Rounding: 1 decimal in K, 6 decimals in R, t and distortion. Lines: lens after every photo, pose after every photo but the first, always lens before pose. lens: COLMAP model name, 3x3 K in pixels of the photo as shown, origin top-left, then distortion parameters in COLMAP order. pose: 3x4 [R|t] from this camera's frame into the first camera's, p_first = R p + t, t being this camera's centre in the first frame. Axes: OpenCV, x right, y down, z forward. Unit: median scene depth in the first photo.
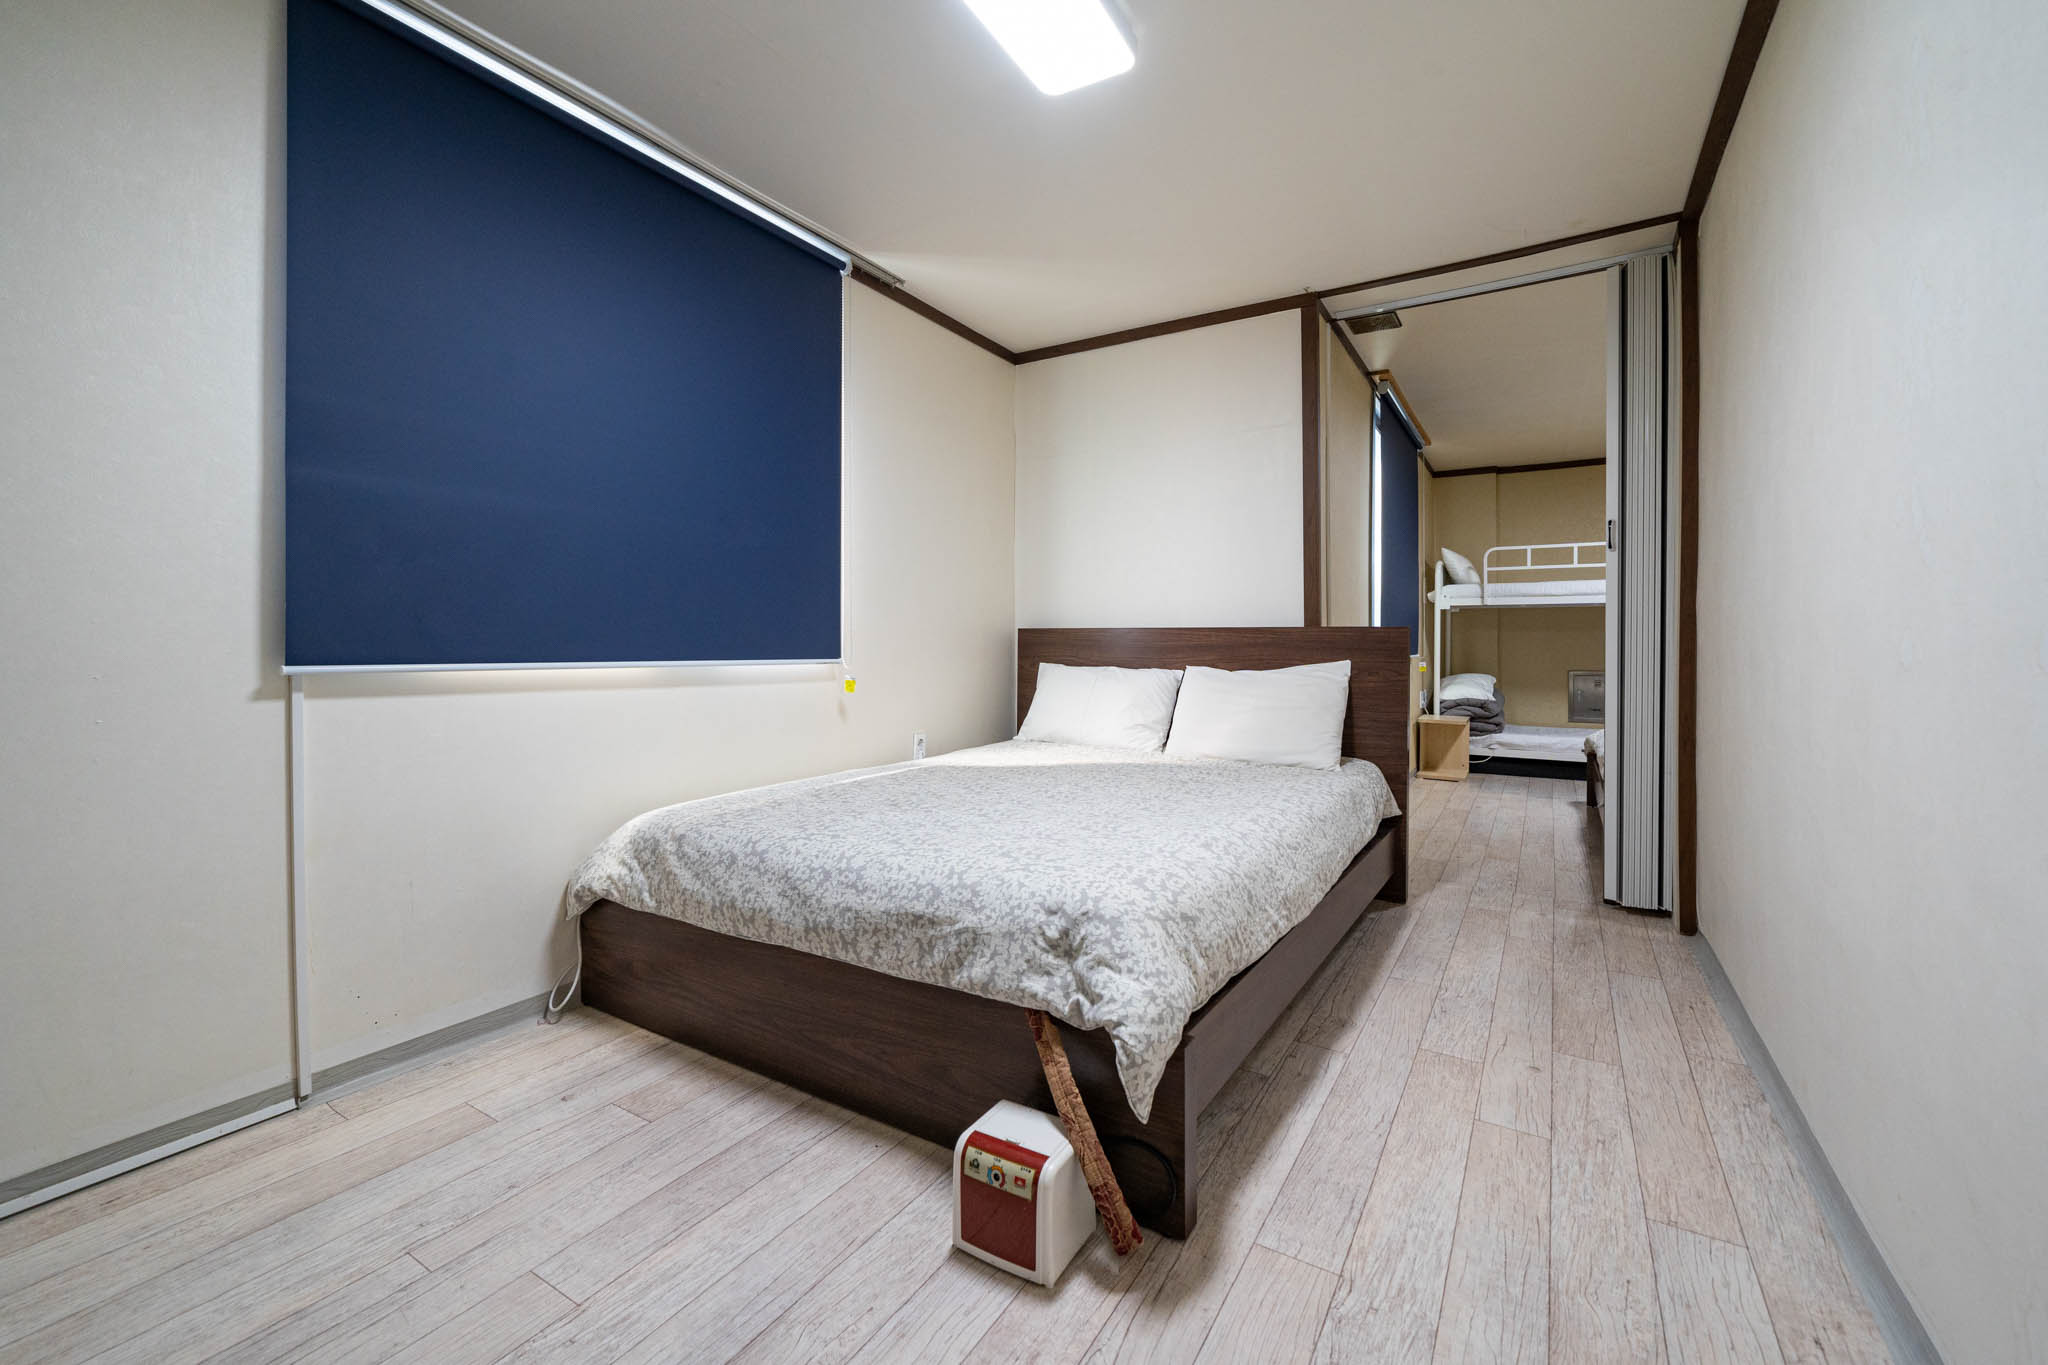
lens RADIAL K [[852.9, 0, 1024.1], [0, 852.9, 656.0], [0, 0, 1]] dist [-0.000957, 0.000221]
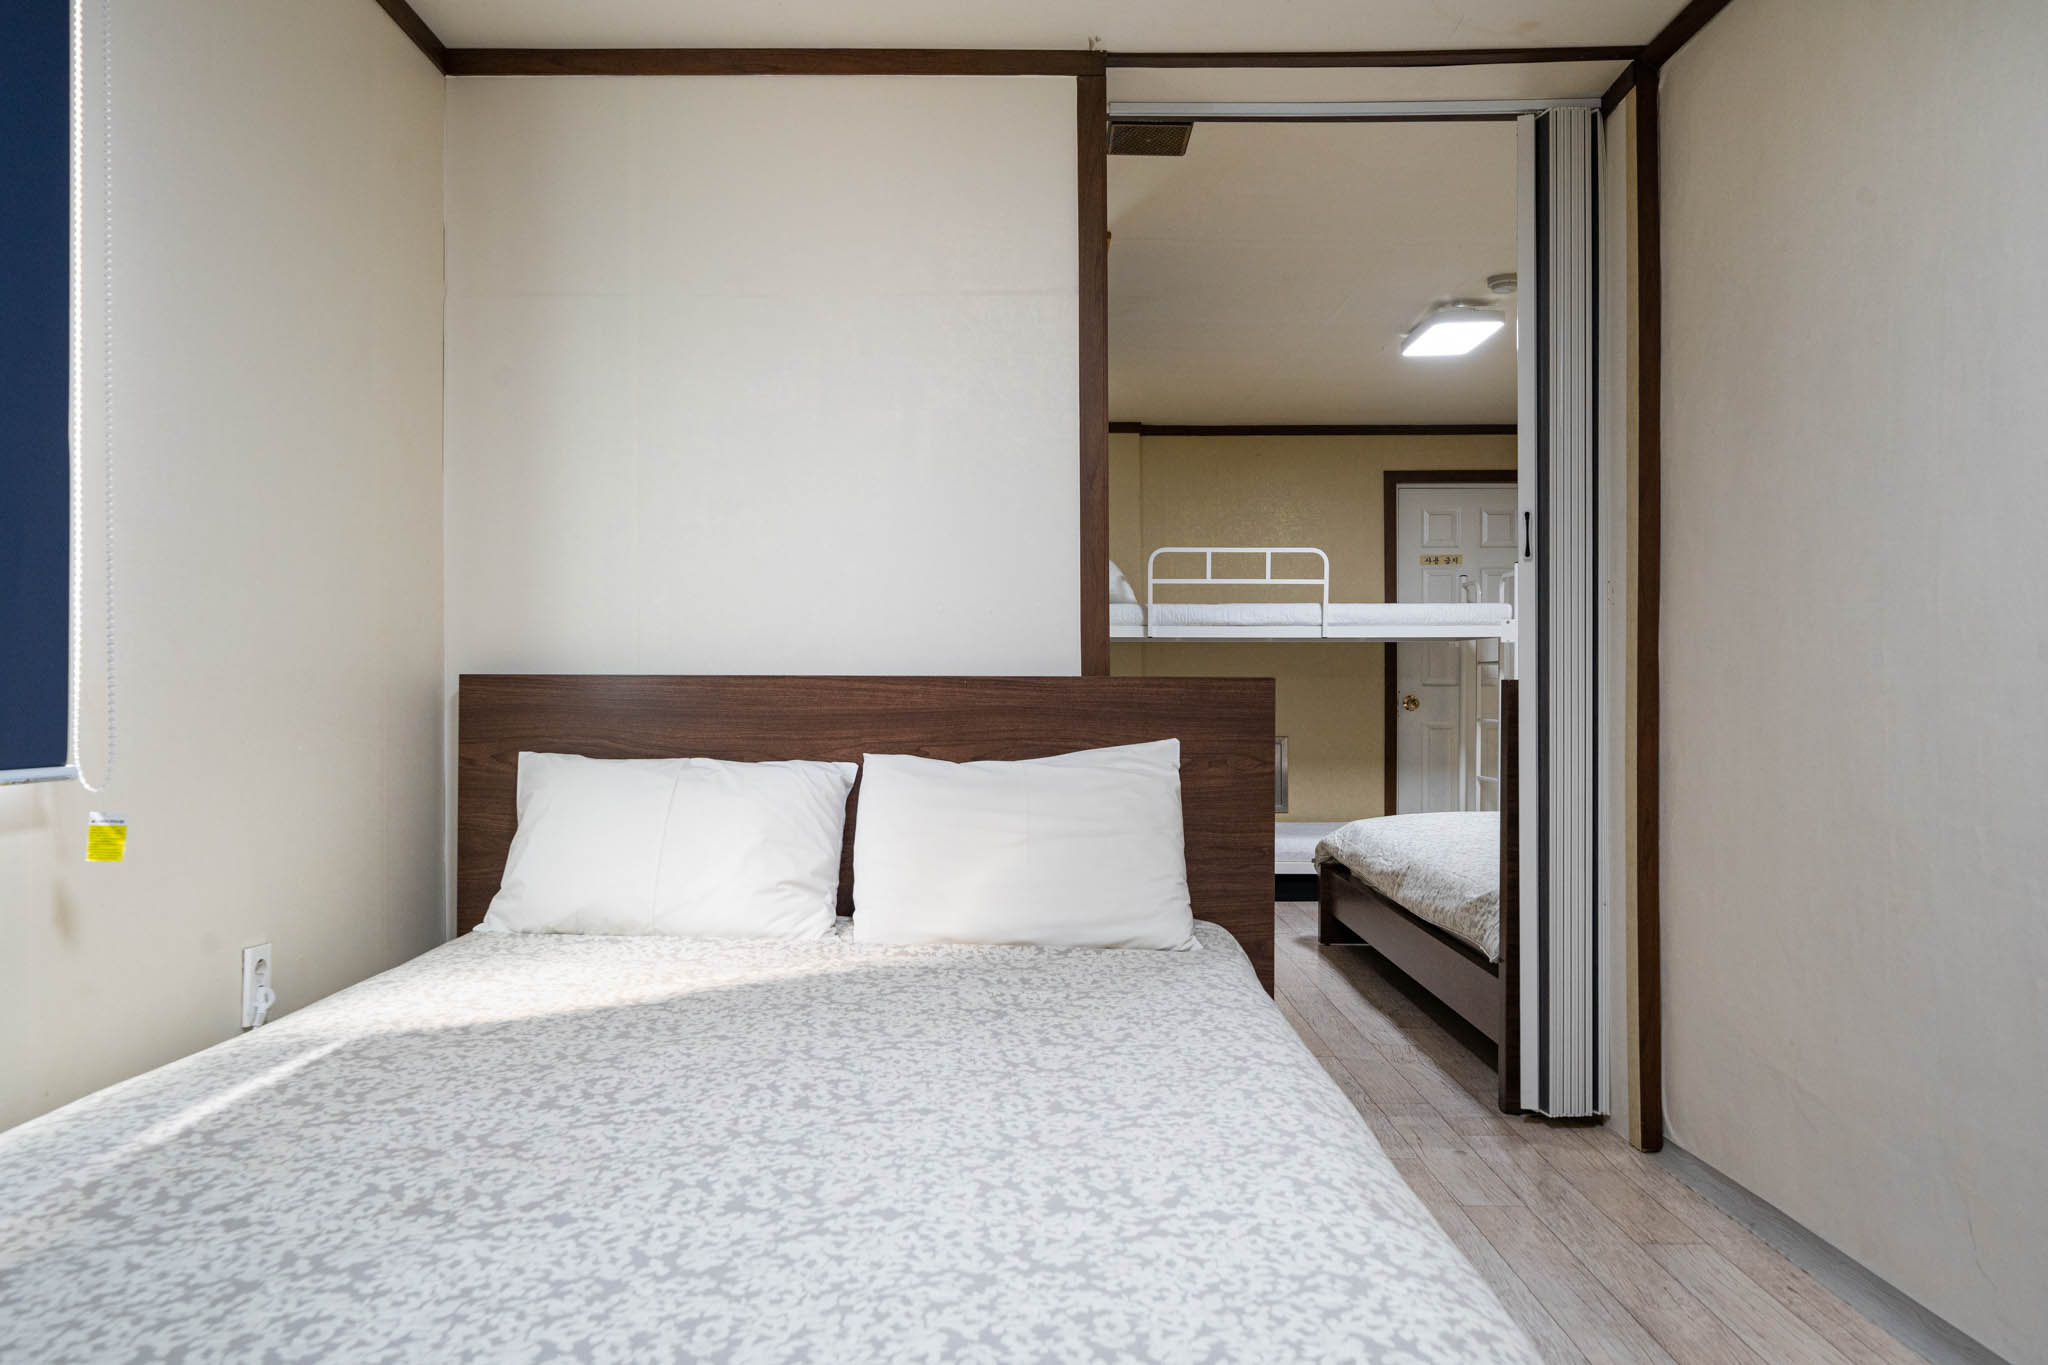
lens RADIAL K [[1407.2, 0, 1022.4], [0, 1407.2, 699.6], [0, 0, 1]] dist [0.004070, -0.001175]
pose [[0.853023, -0.004434, 0.521855, -0.159932], [0.008159, 0.999955, -0.004841, -0.015471], [-0.521810, 0.008387, 0.853020, 0.265956]]
